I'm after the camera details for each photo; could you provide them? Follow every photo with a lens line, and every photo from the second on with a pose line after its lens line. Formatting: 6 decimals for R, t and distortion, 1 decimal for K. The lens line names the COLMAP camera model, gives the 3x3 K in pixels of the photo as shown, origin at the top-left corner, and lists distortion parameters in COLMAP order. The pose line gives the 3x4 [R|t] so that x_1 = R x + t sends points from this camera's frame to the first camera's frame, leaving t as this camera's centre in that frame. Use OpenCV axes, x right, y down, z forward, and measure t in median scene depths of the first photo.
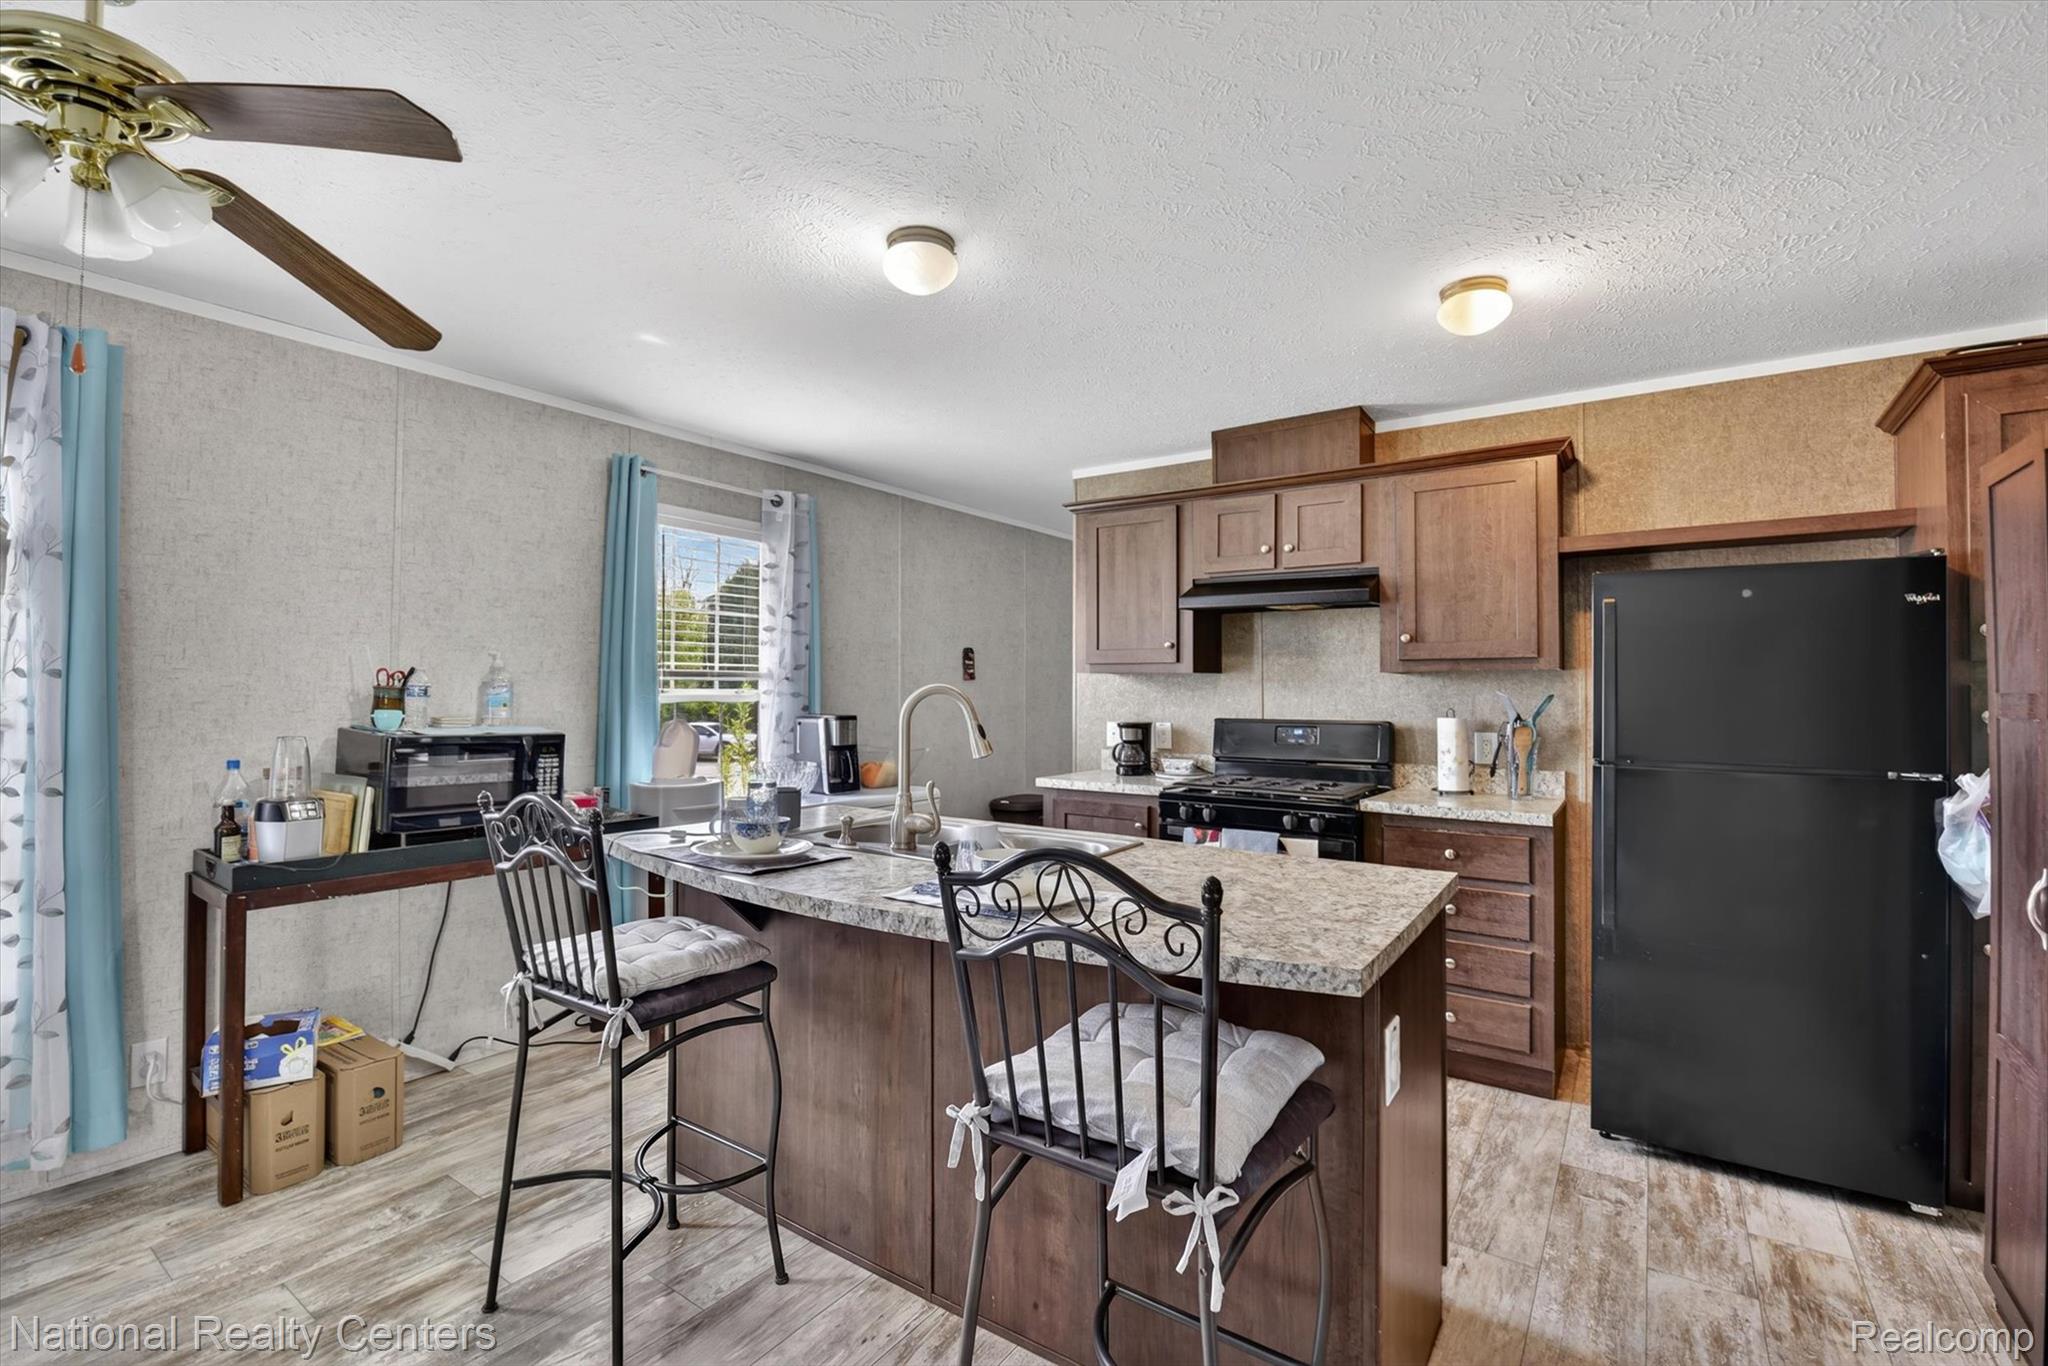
lens RADIAL K [[899.2, 0, 1017.9], [0, 899.2, 676.1], [0, 0, 1]] dist [0.005145, -0.013903]
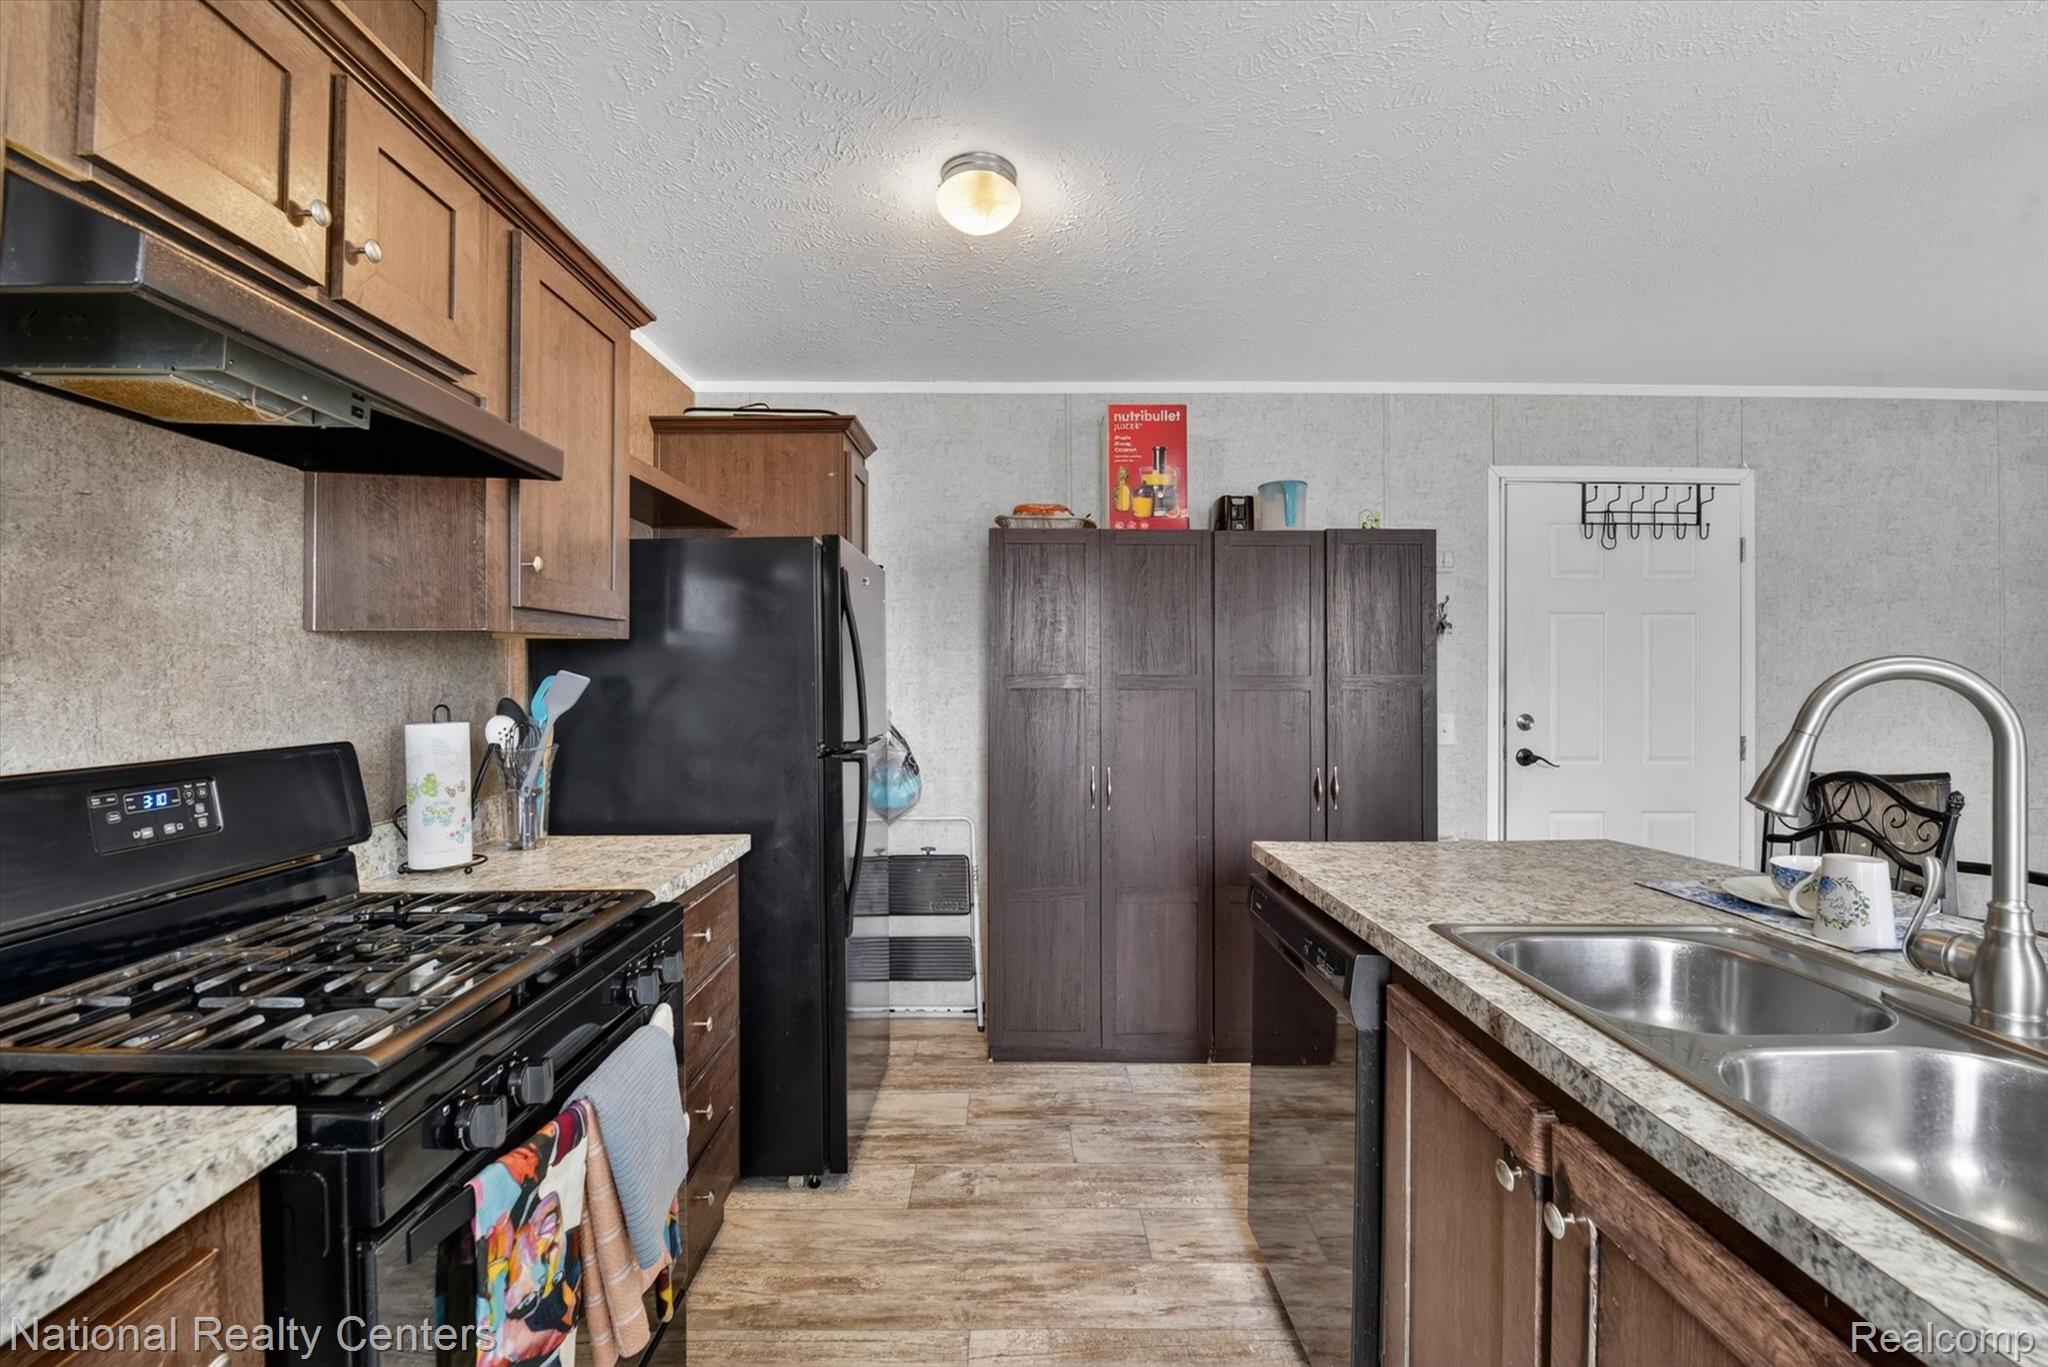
lens RADIAL K [[899.2, 0, 1017.9], [0, 899.2, 676.6], [0, 0, 1]] dist [0.005145, -0.013903]
pose [[-0.584907, -0.000266, 0.811100, -0.116907], [-0.011755, 0.999898, -0.008149, 0.019242], [-0.811015, -0.014301, -0.584851, 0.980425]]
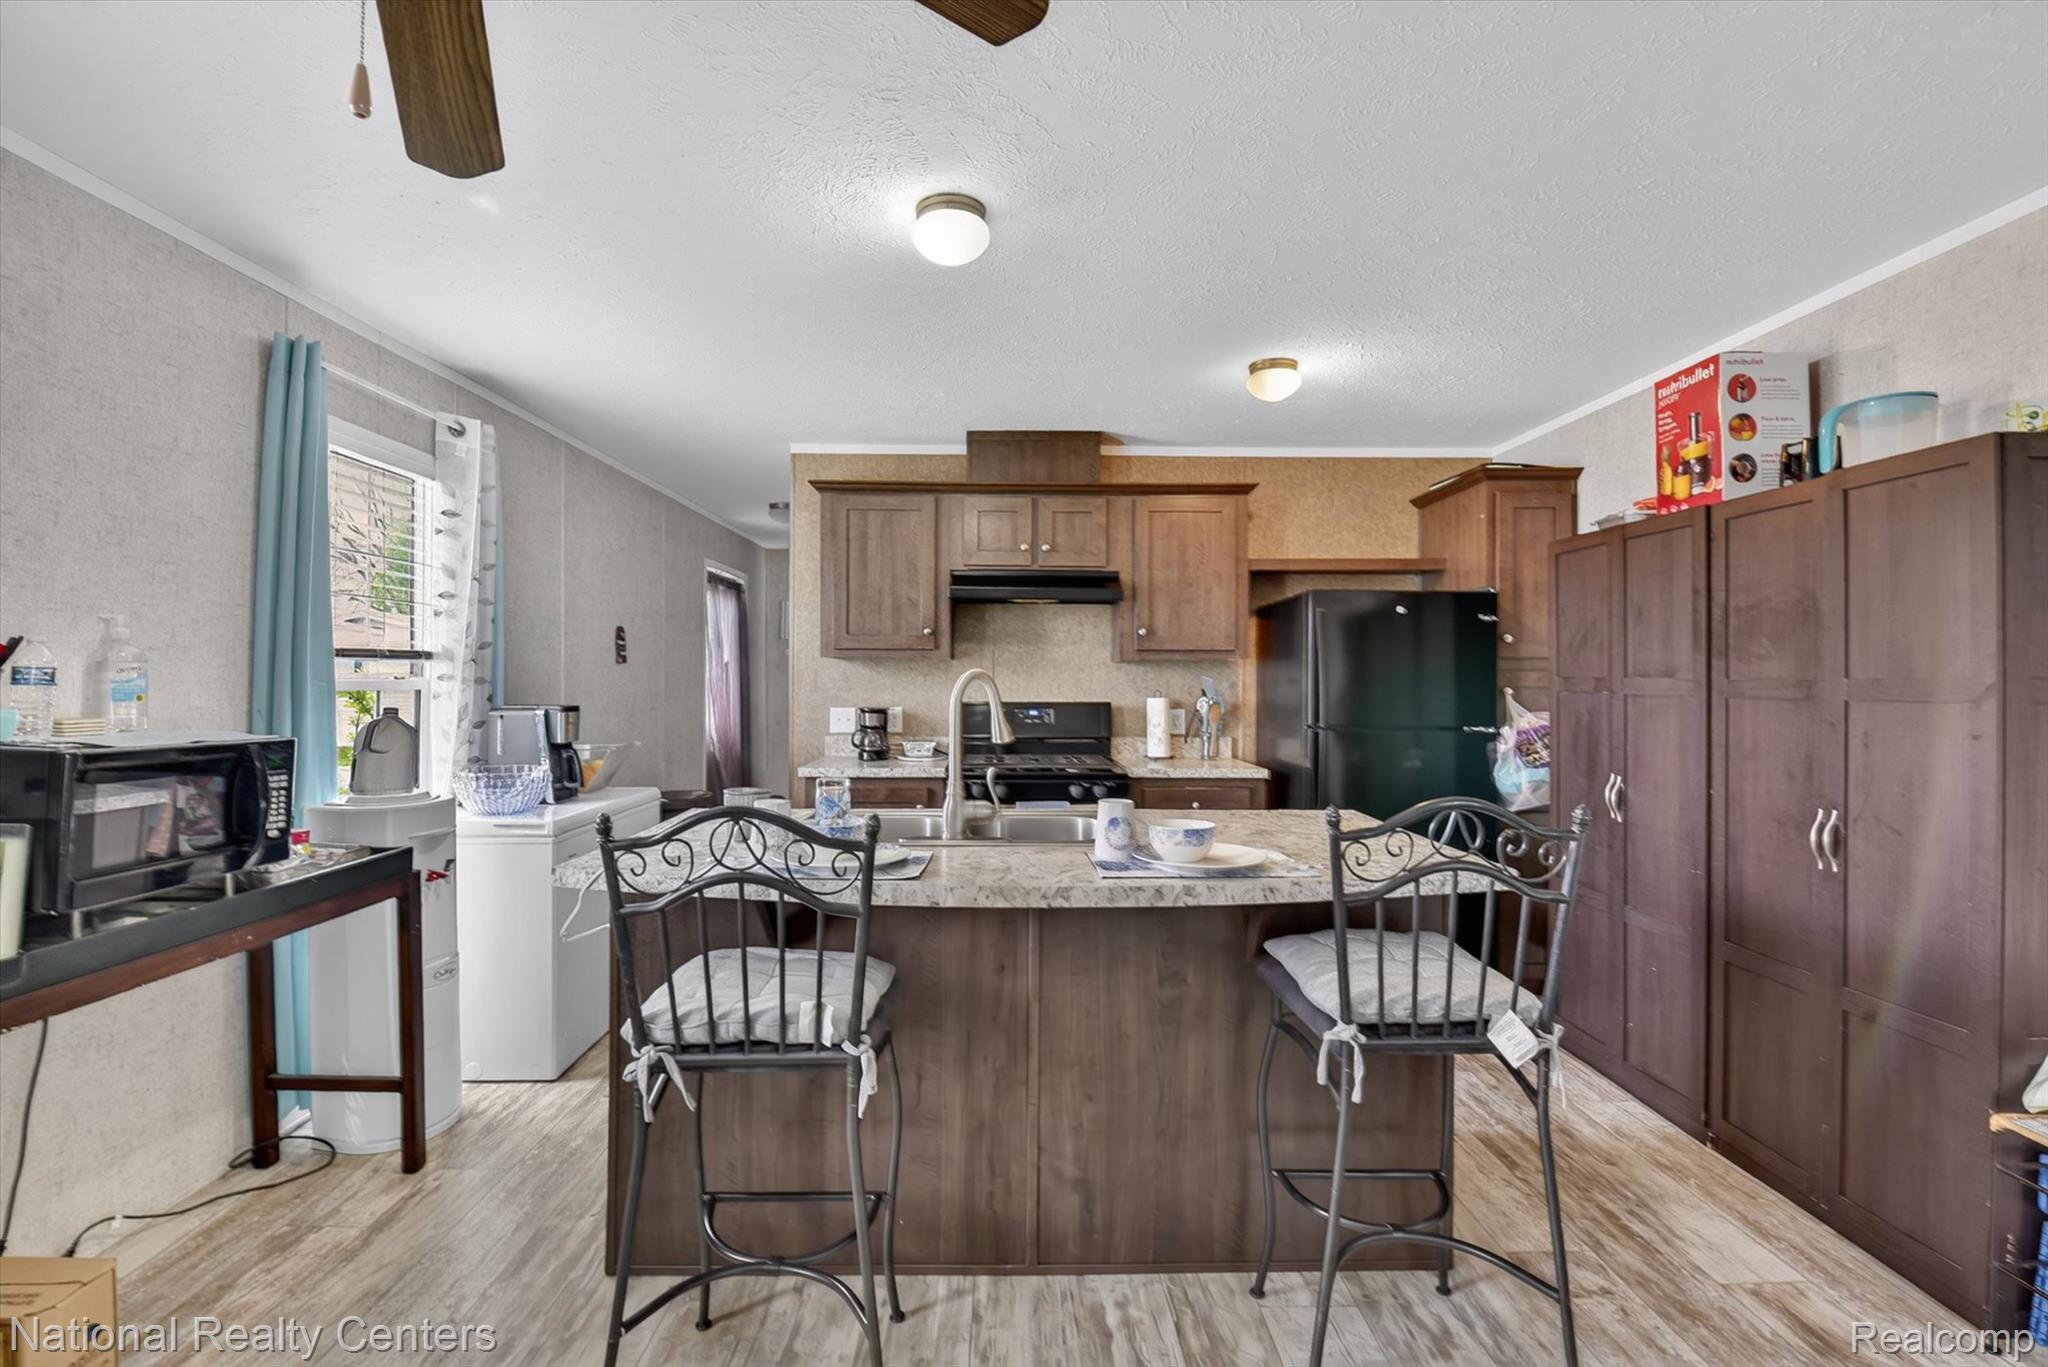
lens RADIAL K [[914.1, 0, 1019.2], [0, 914.1, 675.3], [0, 0, 1]] dist [-0.011086, -0.000467]
pose [[0.811070, -0.000143, 0.584949, -0.380852], [-0.008879, 0.999882, 0.012556, 0.001716], [-0.584882, -0.015378, 0.810973, 0.096386]]
